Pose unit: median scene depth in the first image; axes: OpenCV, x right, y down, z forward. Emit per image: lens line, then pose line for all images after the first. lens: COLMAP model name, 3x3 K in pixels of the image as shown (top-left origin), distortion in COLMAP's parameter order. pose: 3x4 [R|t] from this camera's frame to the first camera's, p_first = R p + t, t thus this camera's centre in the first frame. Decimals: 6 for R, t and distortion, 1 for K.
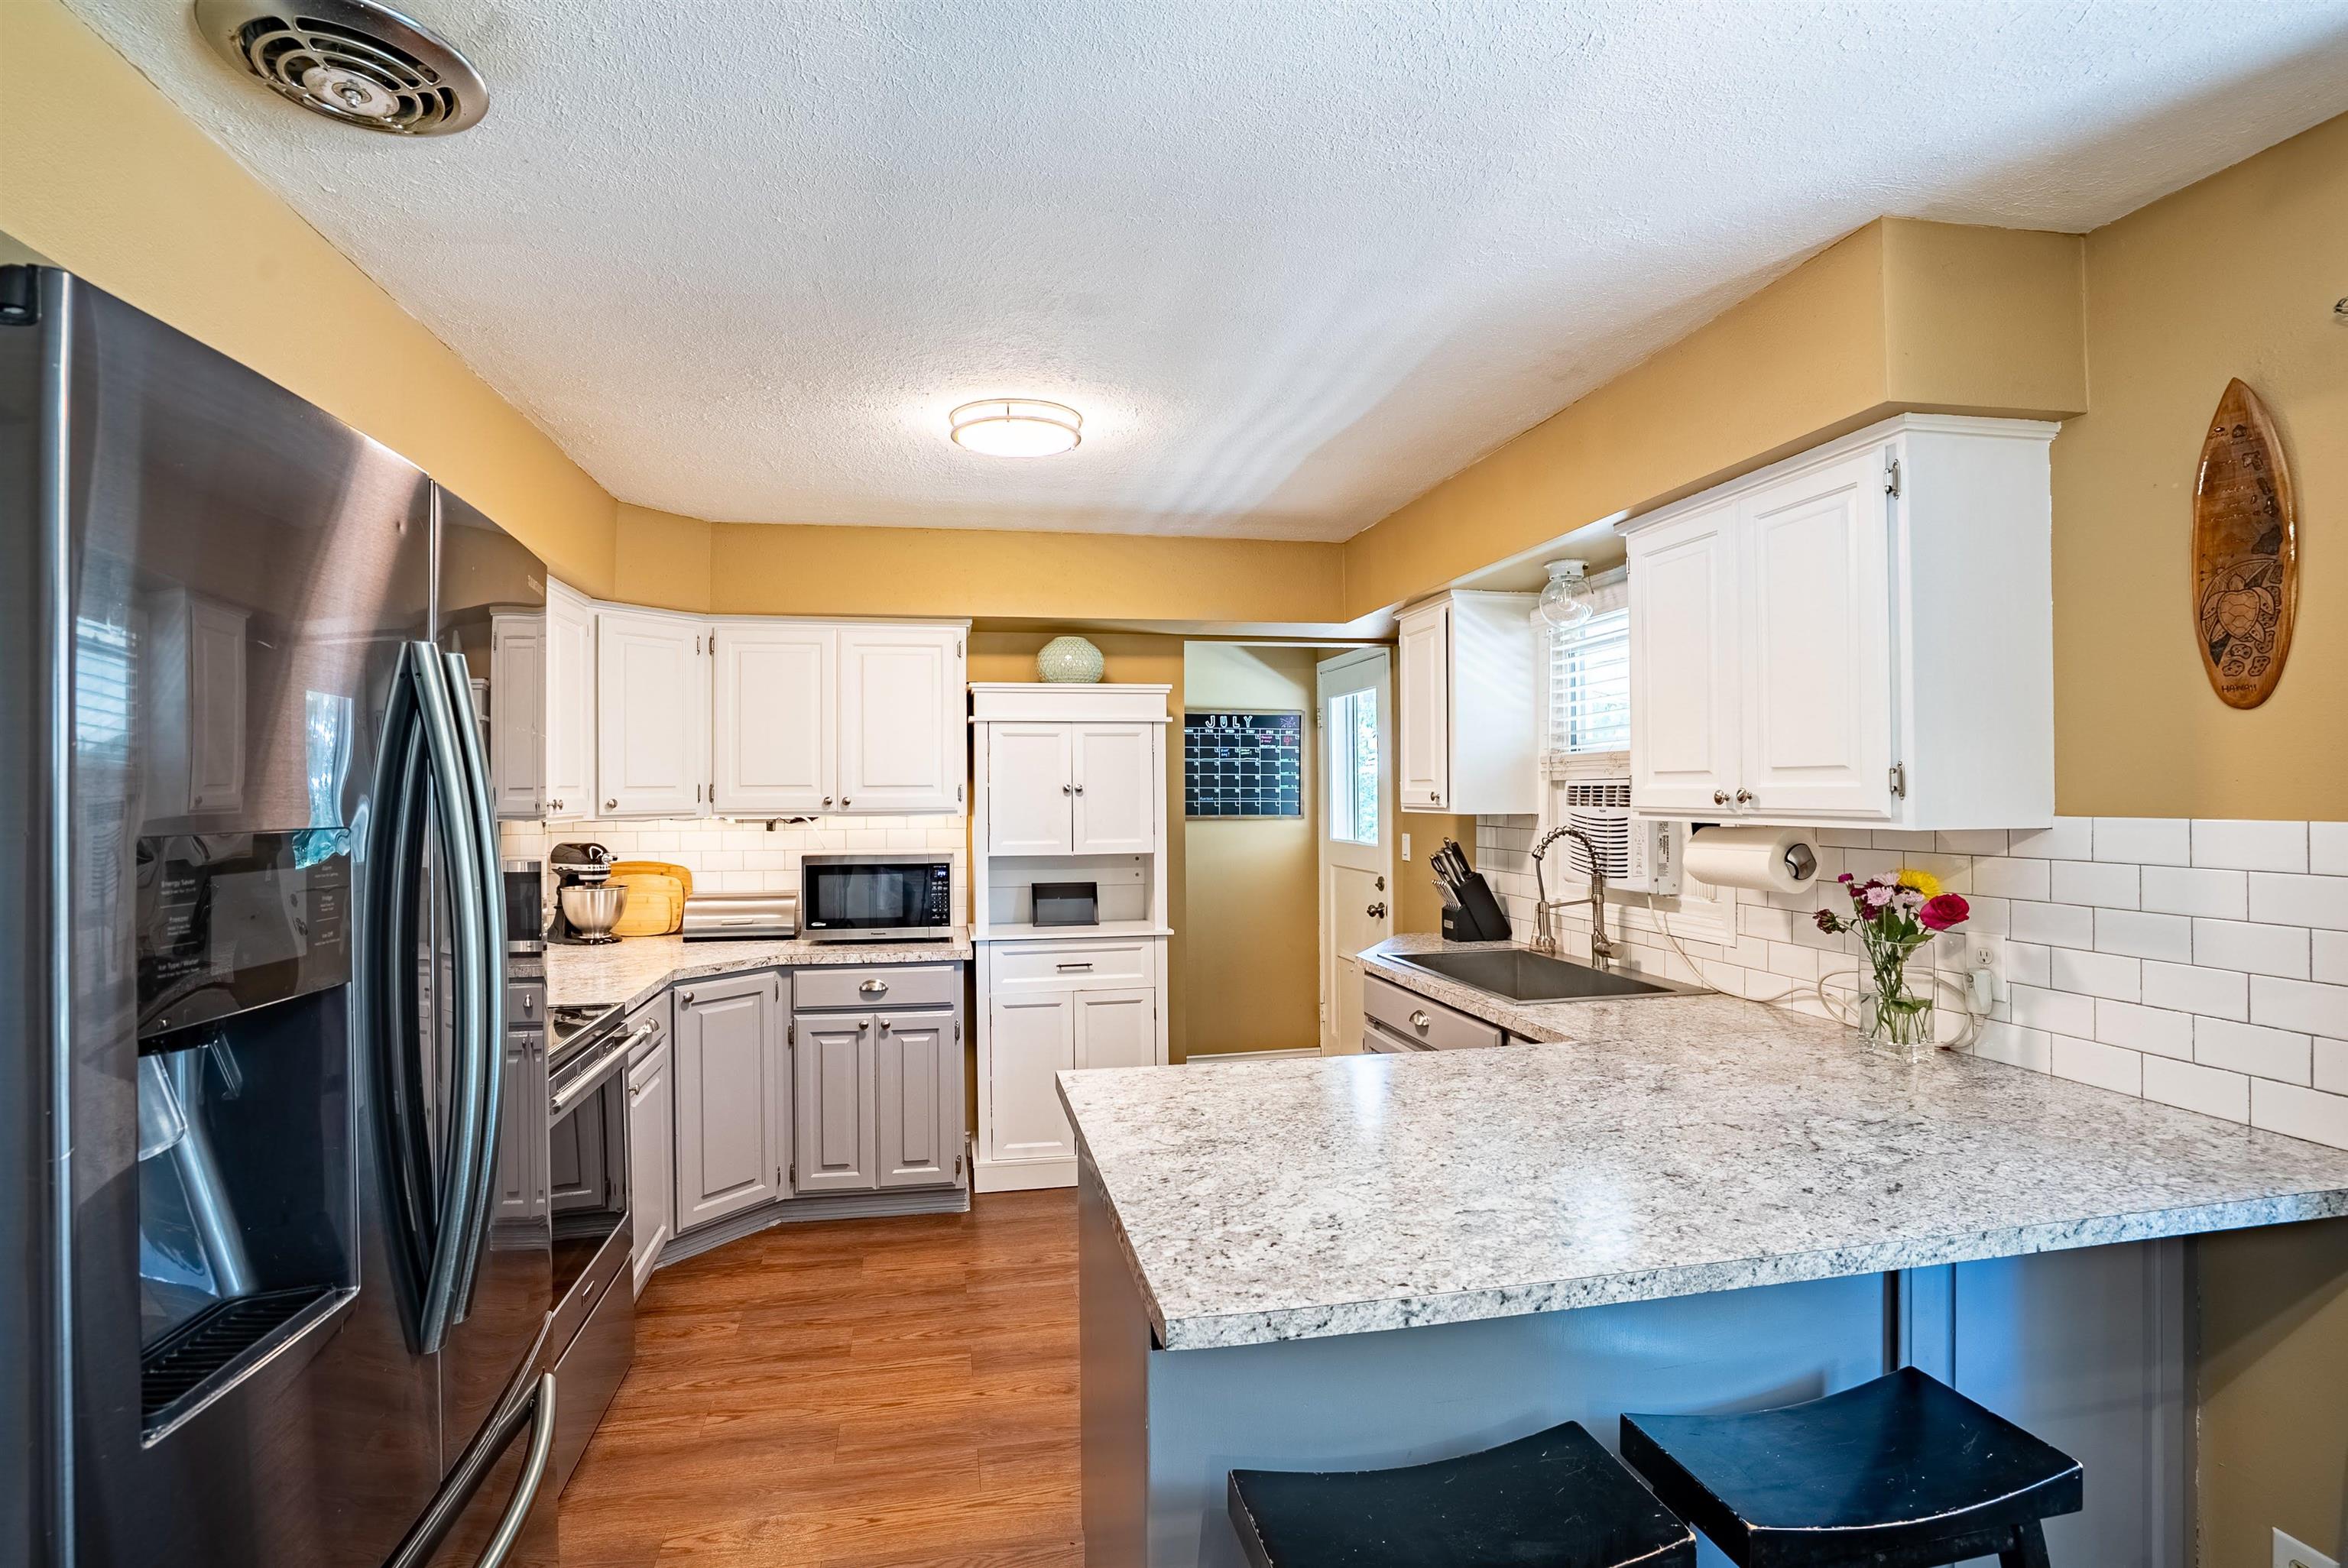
lens RADIAL K [[1116.3, 0, 1183.6], [0, 1116.3, 775.7], [0, 0, 1]] dist [-0.060893, 0.024098]
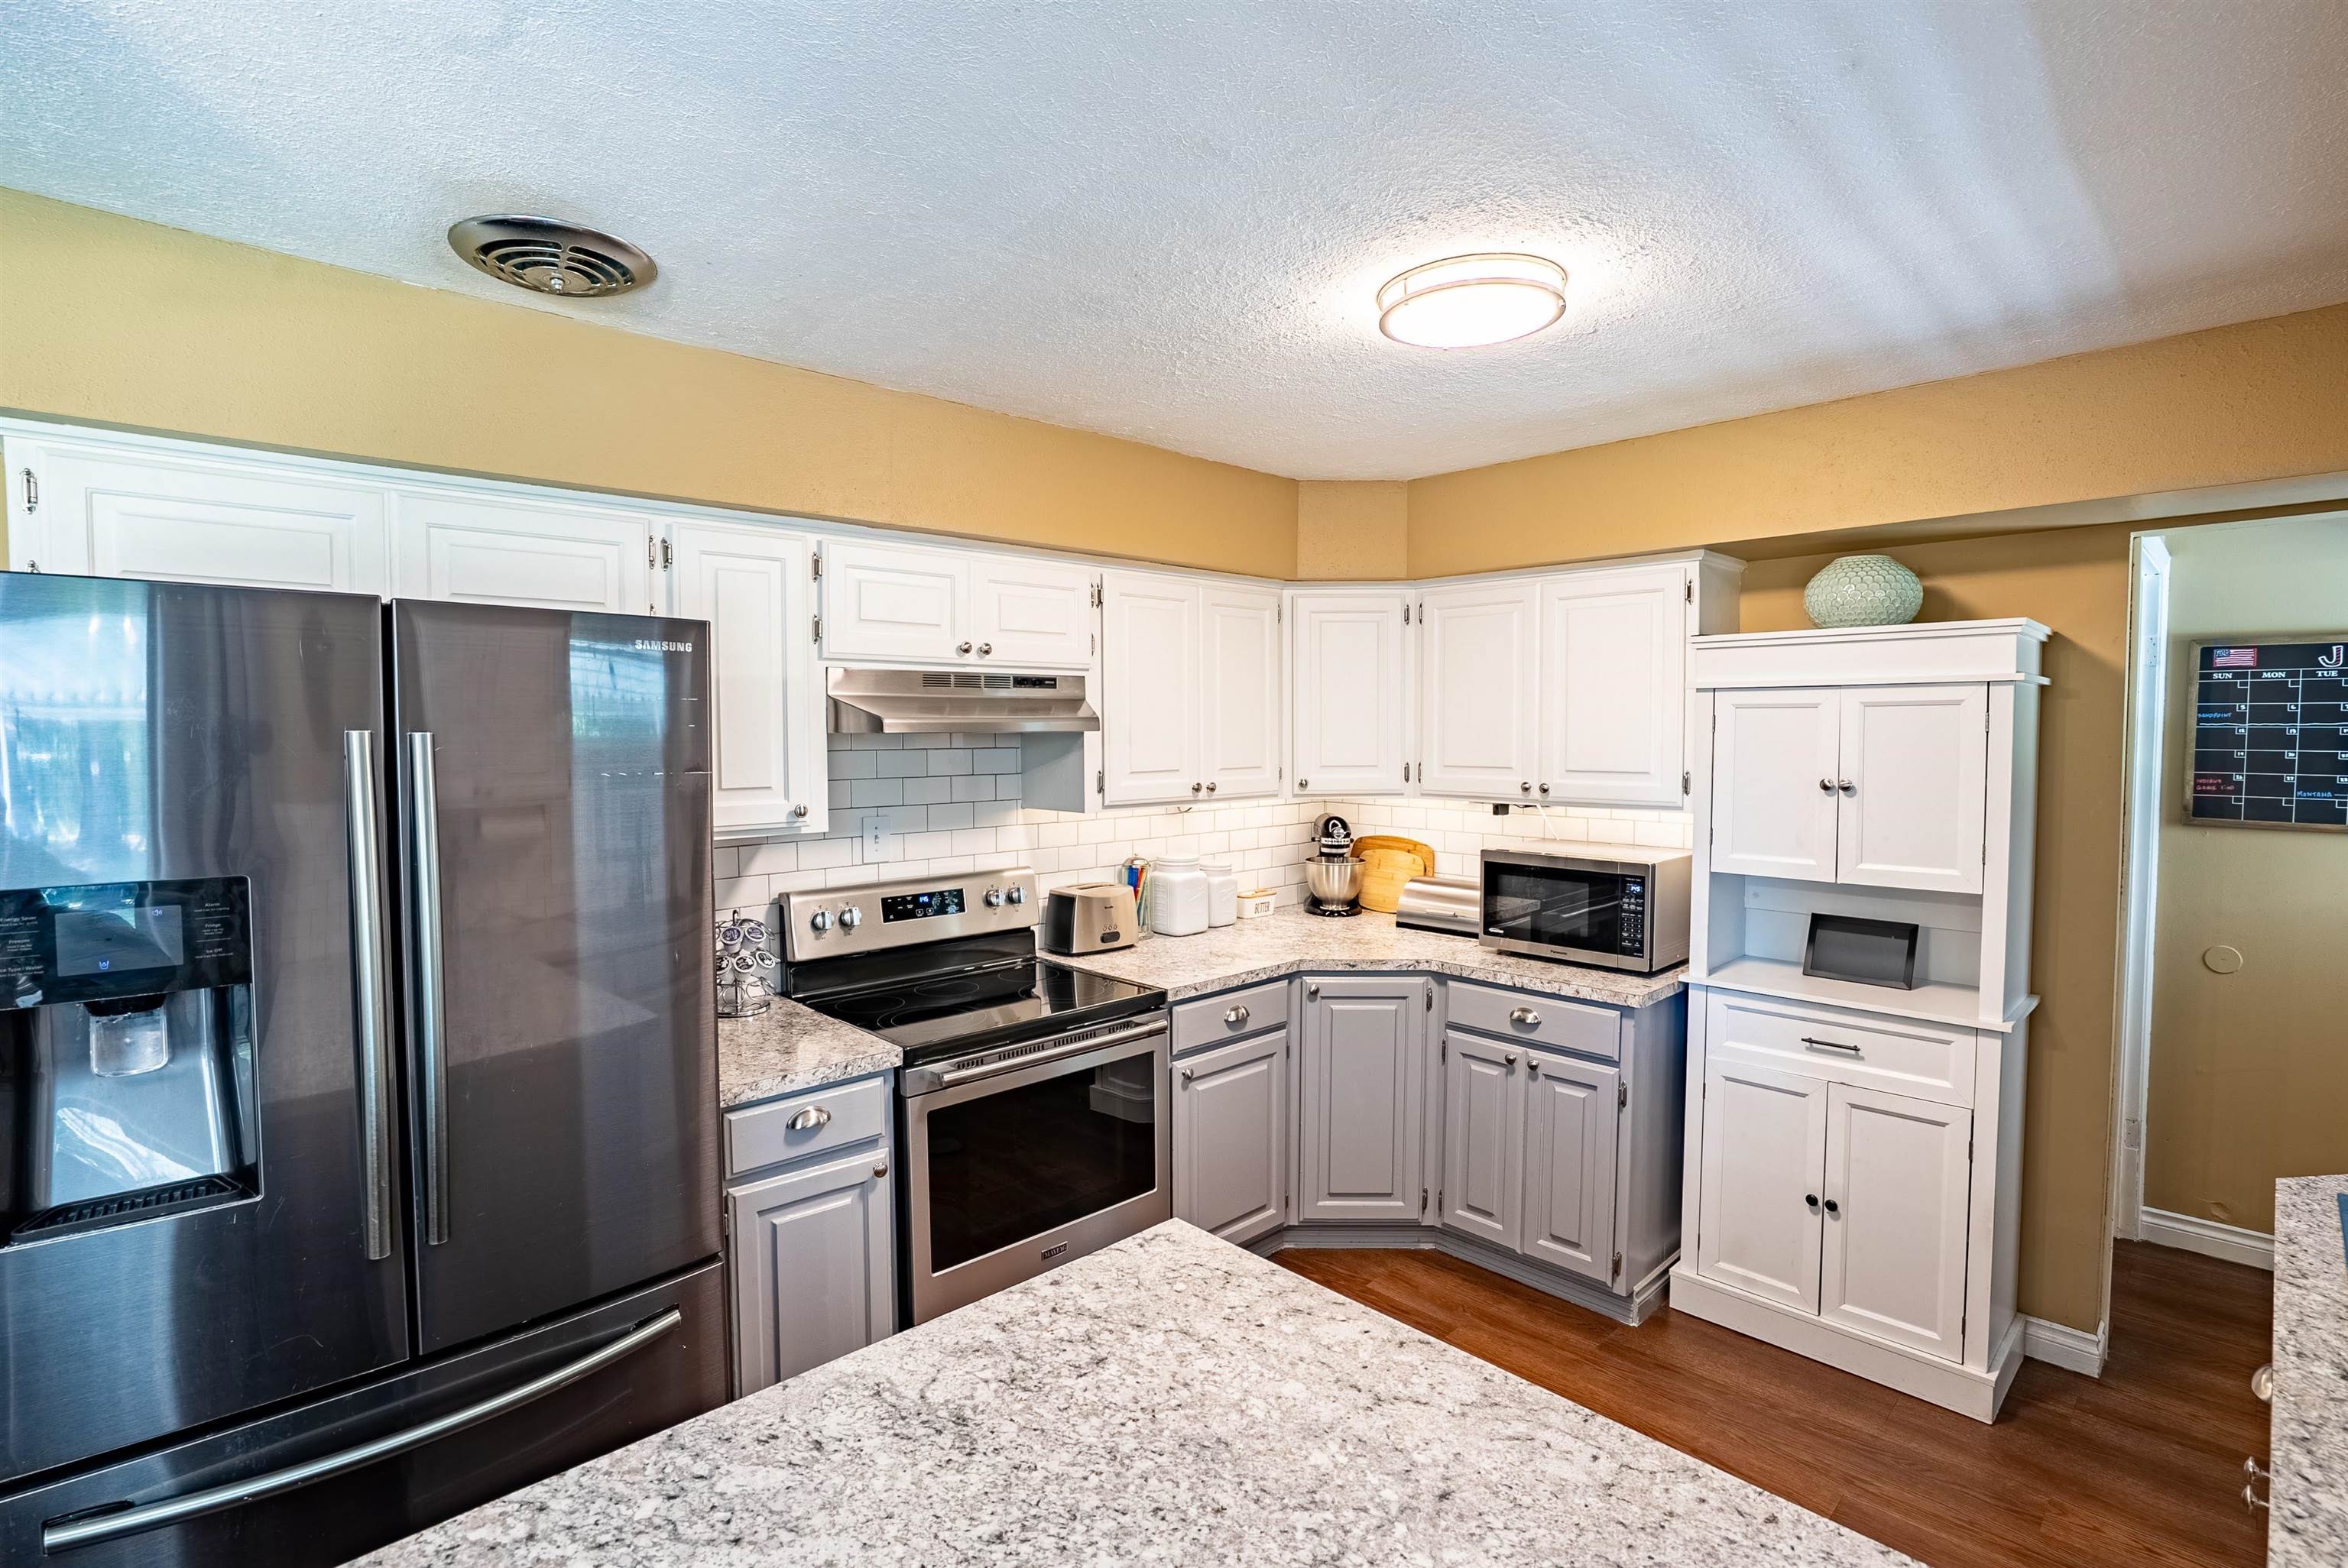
lens RADIAL K [[1116.3, 0, 1183.6], [0, 1116.3, 775.7], [0, 0, 1]] dist [-0.060893, 0.024098]
pose [[0.521467, 0.044149, -0.852128, 0.501230], [0.010545, 0.998251, 0.058173, -0.071528], [0.853206, -0.039321, 0.520090, 0.628123]]
